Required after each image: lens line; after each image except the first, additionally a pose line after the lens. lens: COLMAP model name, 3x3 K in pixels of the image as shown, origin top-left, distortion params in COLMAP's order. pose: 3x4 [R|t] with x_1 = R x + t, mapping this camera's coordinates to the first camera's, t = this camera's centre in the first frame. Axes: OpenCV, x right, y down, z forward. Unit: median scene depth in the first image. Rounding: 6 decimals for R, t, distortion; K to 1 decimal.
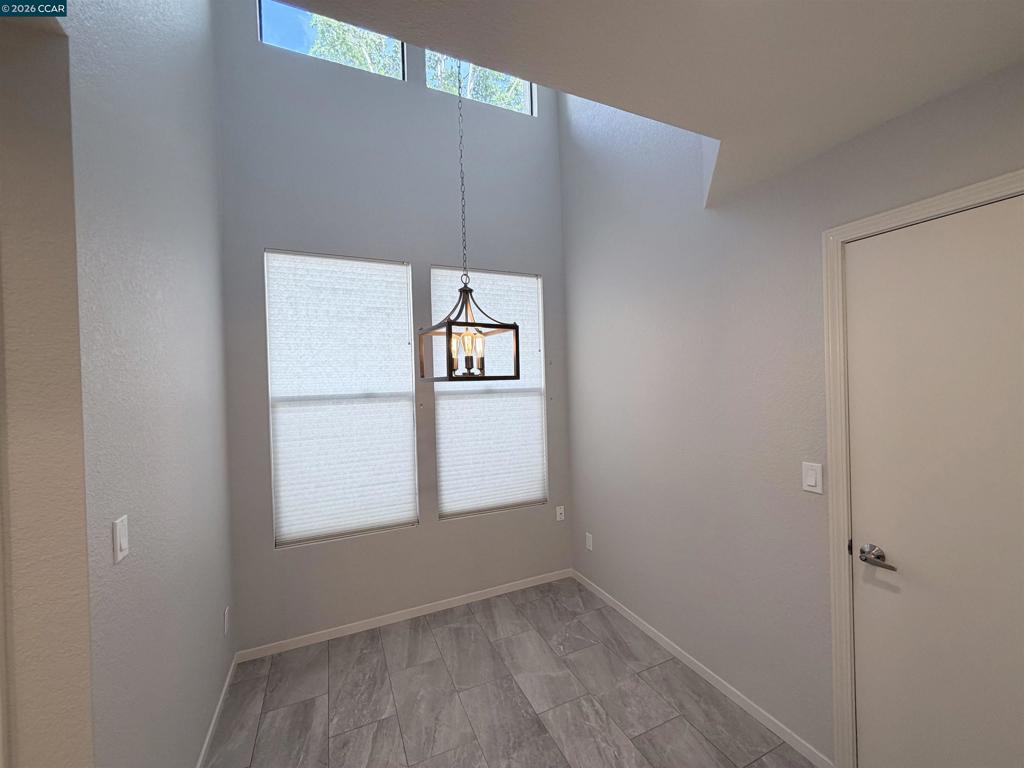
lens RADIAL K [[408.1, 0, 512.8], [0, 408.1, 384.3], [0, 0, 1]] dist [-0.002362, -0.000002]
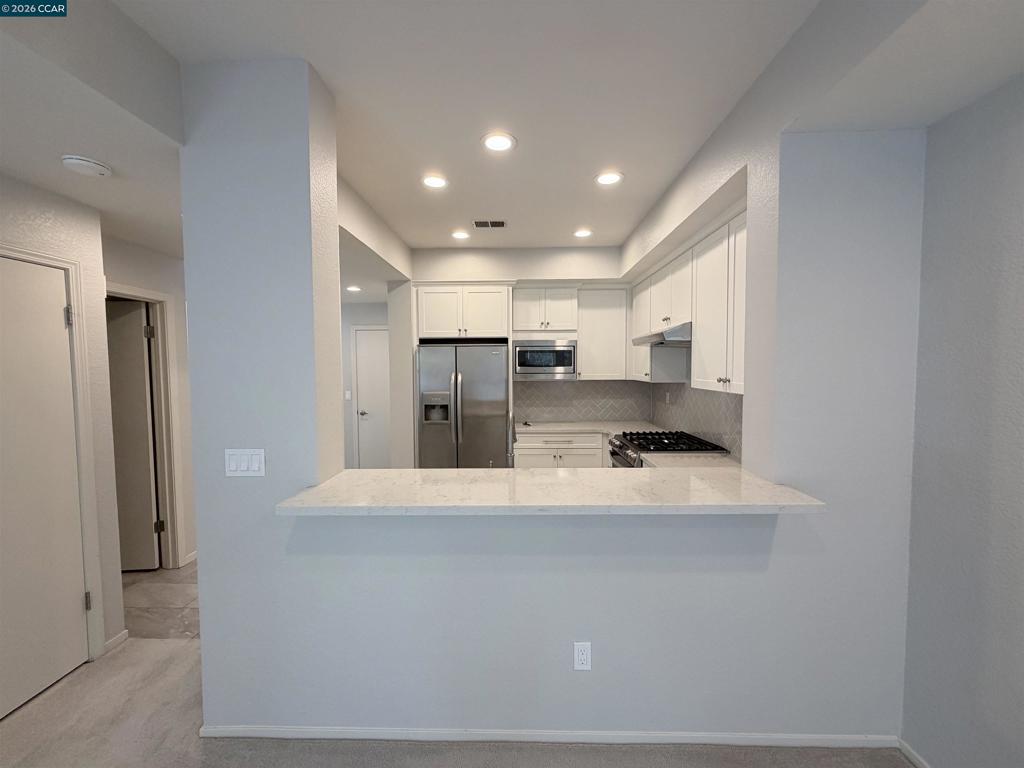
lens RADIAL K [[408.1, 0, 513.8], [0, 408.1, 385.0], [0, 0, 1]] dist [-0.002362, -0.000002]
pose [[0.434604, -0.023673, 0.900311, -1.994811], [0.003675, 0.999693, 0.024512, 0.060659], [-0.900614, -0.007345, 0.434557, -1.997876]]
